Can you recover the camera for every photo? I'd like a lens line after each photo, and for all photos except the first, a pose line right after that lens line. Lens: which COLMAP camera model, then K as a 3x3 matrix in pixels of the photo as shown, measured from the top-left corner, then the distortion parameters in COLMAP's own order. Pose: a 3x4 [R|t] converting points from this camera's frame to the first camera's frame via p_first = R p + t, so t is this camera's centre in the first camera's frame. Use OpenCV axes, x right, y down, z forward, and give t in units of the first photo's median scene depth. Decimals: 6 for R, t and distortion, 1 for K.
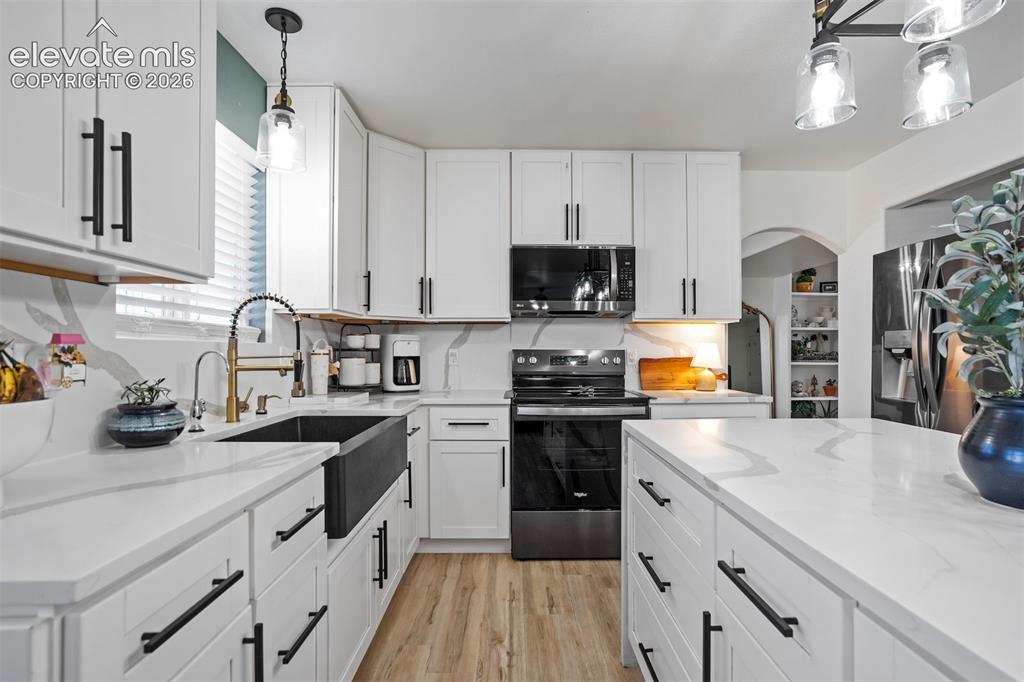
lens RADIAL K [[475.7, 0, 515.5], [0, 475.7, 349.6], [0, 0, 1]] dist [-0.035523, 0.005754]
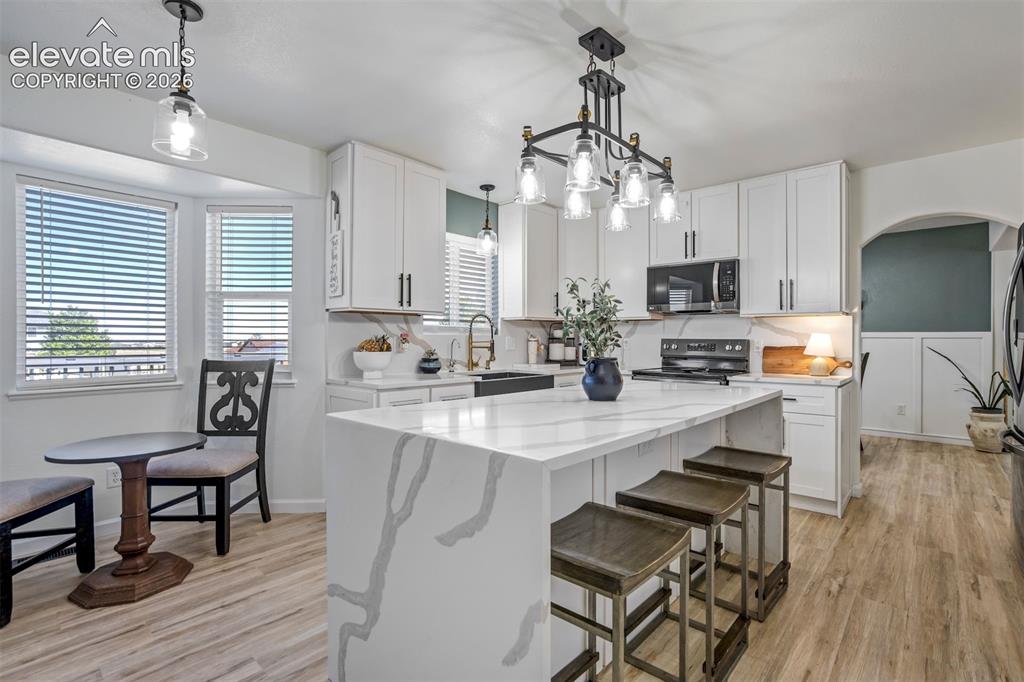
lens RADIAL K [[475.7, 0, 517.4], [0, 475.7, 340.7], [0, 0, 1]] dist [-0.035523, 0.005754]
pose [[0.748297, 0.005706, -0.663339, 0.639098], [-0.001678, 0.999976, 0.006709, -0.002962], [0.663361, -0.003907, 0.748289, -0.332798]]
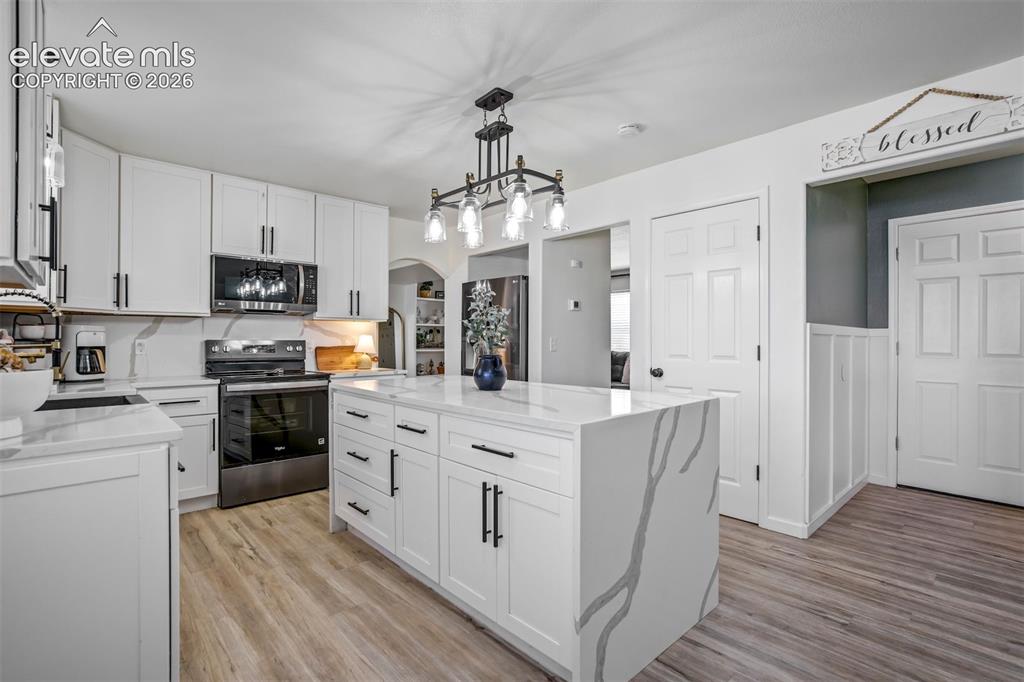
lens RADIAL K [[475.7, 0, 516.8], [0, 475.7, 337.9], [0, 0, 1]] dist [-0.035523, 0.005754]
pose [[0.735946, 0.003491, 0.677031, -0.239663], [-0.000460, 0.999989, -0.004657, 0.000122], [-0.677040, 0.003115, 0.735939, -0.381820]]
